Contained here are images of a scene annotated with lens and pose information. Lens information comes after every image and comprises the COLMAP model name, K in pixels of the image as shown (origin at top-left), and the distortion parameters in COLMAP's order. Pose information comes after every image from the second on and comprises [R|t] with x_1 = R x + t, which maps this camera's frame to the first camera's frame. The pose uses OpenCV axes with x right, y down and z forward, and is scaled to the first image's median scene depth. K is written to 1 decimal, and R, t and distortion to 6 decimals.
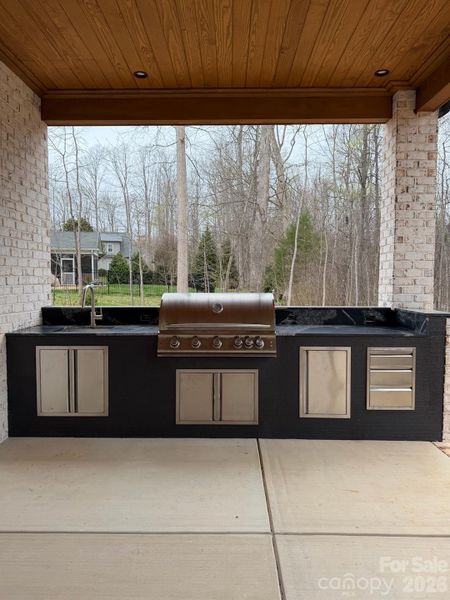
lens RADIAL K [[422.0, 0, 225.0], [0, 422.0, 300.0], [0, 0, 1]] dist [0.082883, -0.098515]
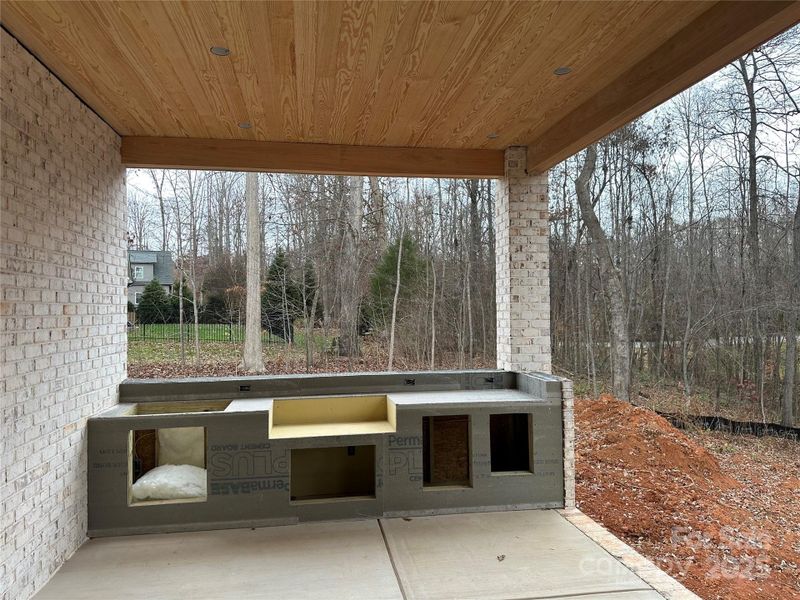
lens RADIAL K [[562.7, 0, 396.2], [0, 562.7, 295.1], [0, 0, 1]] dist [0.082883, -0.098515]
pose [[0.985206, -0.004452, 0.171319, -0.081700], [0.017377, 0.997106, -0.074017, -0.059054], [-0.170494, 0.075899, 0.982431, -0.222802]]
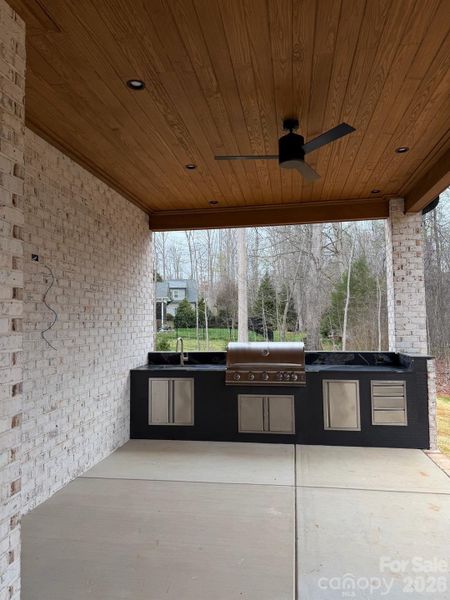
lens RADIAL K [[422.0, 0, 225.0], [0, 422.0, 300.0], [0, 0, 1]] dist [0.082883, -0.098515]
pose [[0.989534, -0.021562, -0.142680, 0.051742], [0.007476, 0.995106, -0.098532, -0.017922], [0.144107, 0.096434, 0.984852, -0.443968]]
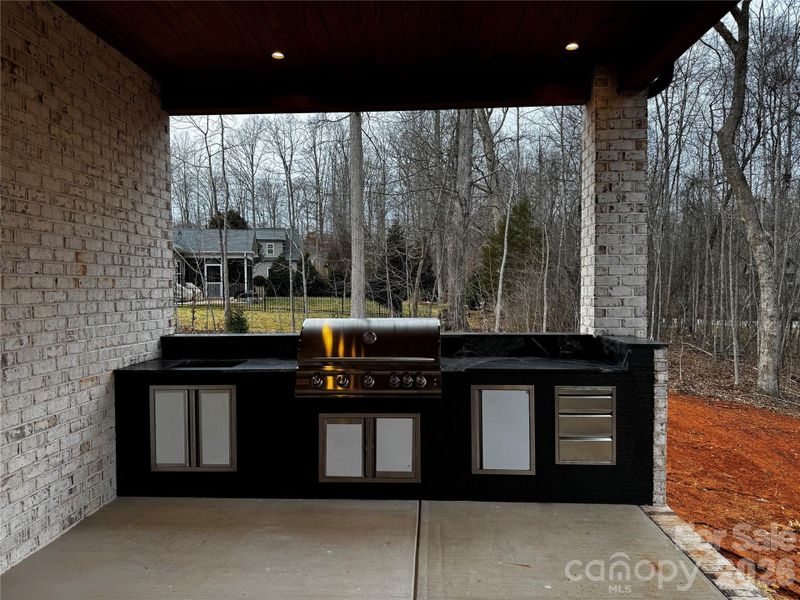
lens RADIAL K [[559.6, 0, 400.8], [0, 559.6, 302.3], [0, 0, 1]] dist [0.078258, -0.106815]
pose [[0.999188, -0.006875, -0.039701, 0.075063], [0.006009, 0.999742, -0.021891, -0.022199], [0.039841, 0.021635, 0.998972, -0.066835]]
